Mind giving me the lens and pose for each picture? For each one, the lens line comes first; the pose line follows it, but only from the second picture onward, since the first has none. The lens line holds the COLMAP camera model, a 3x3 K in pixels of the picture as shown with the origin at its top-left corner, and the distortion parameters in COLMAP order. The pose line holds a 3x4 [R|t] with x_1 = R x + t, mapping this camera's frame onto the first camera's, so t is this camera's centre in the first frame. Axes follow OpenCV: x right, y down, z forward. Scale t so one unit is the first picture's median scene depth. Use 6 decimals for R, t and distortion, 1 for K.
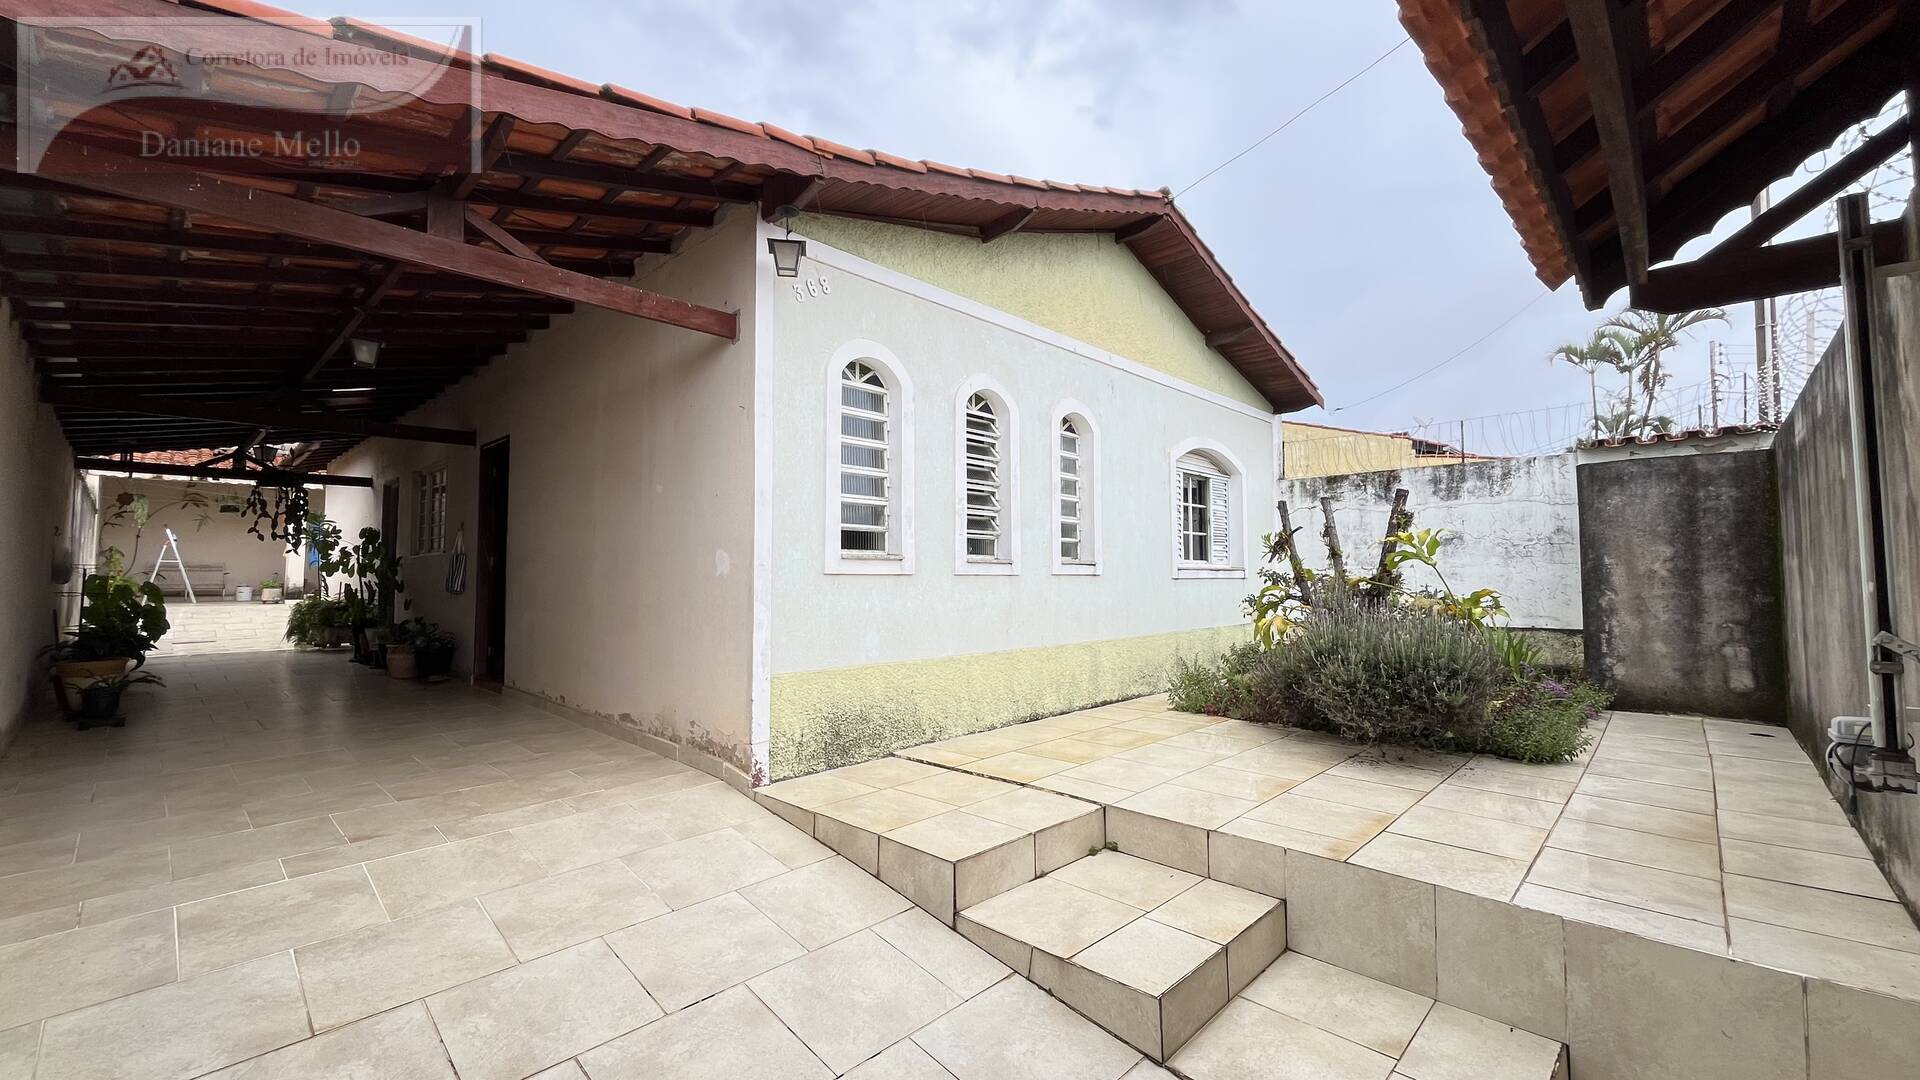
lens RADIAL K [[774.2, 0, 966.5], [0, 774.2, 536.8], [0, 0, 1]] dist [-0.002916, -0.000340]
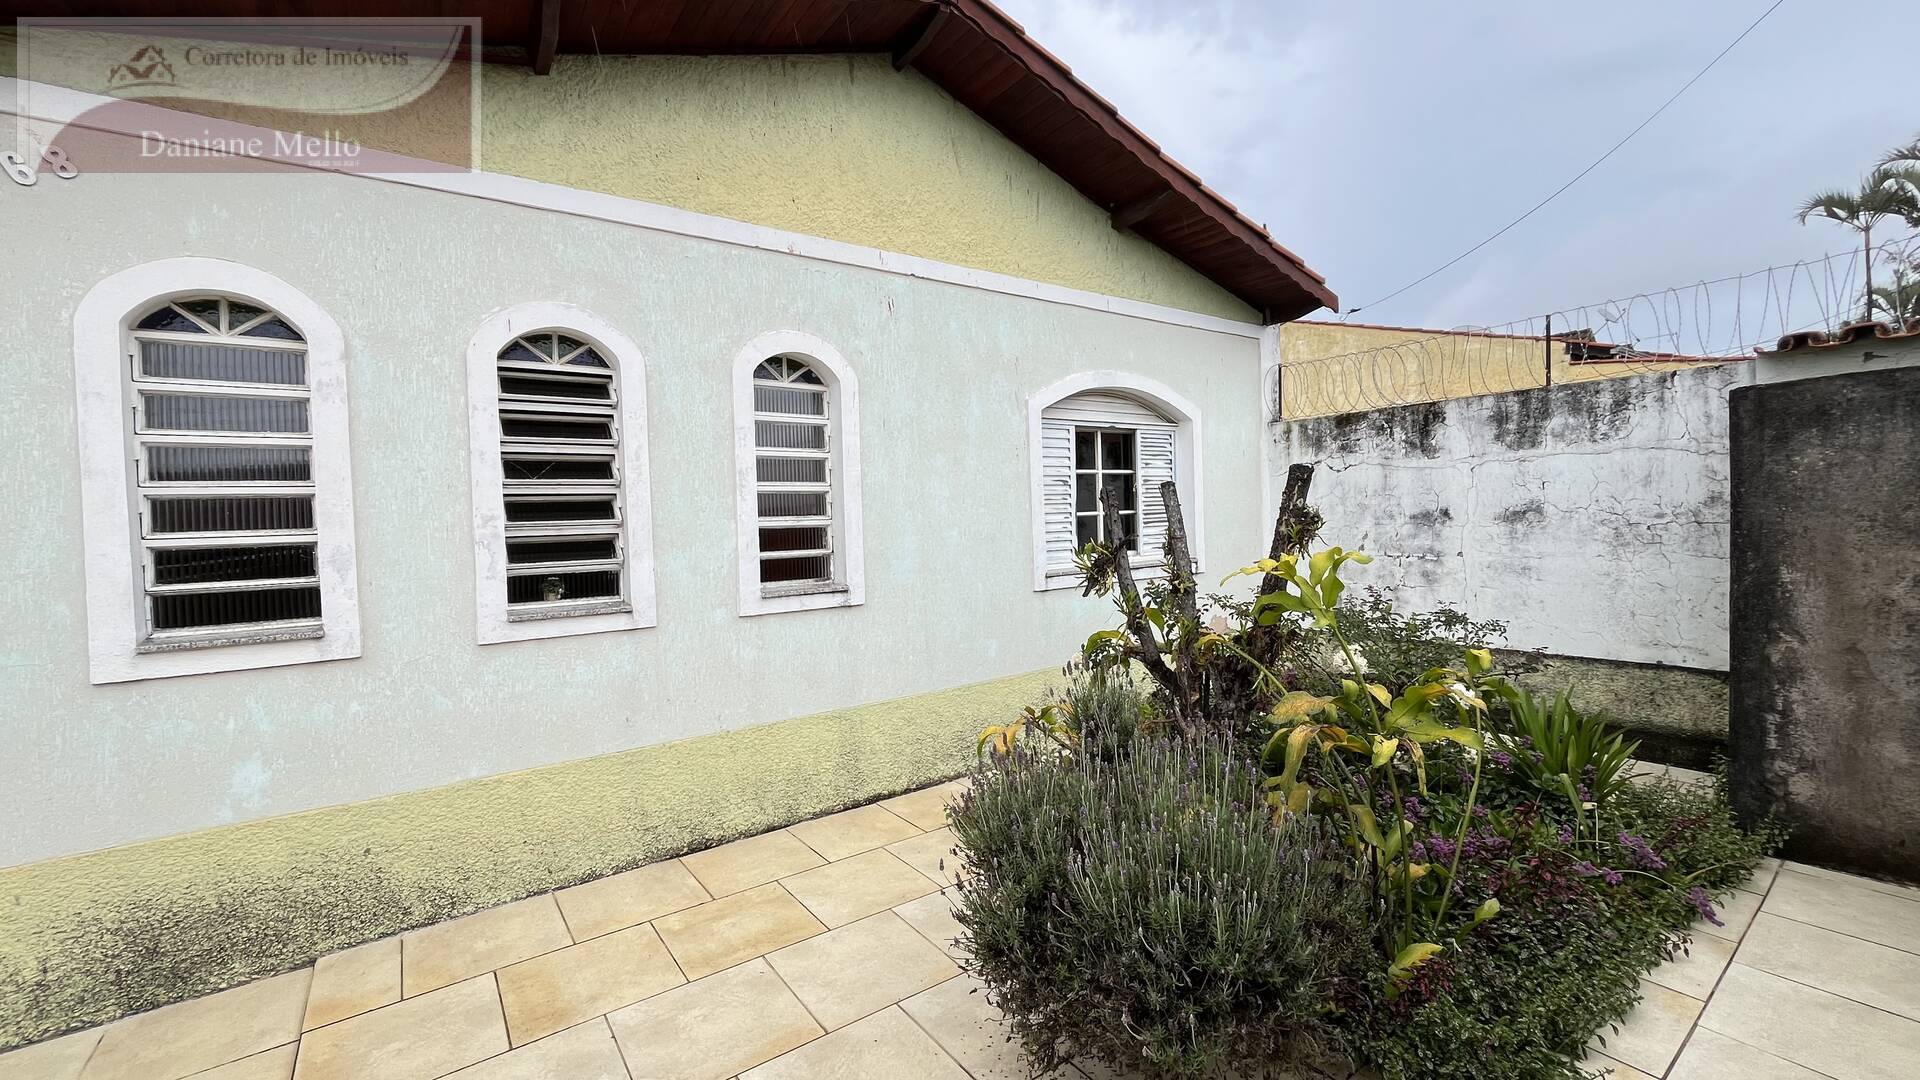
lens RADIAL K [[774.2, 0, 966.5], [0, 774.2, 536.8], [0, 0, 1]] dist [-0.002916, -0.000340]
pose [[0.982400, -0.022550, -0.185425, 0.369152], [0.038335, 0.995896, 0.081990, -0.054847], [0.182815, -0.087655, 0.979232, 0.379397]]
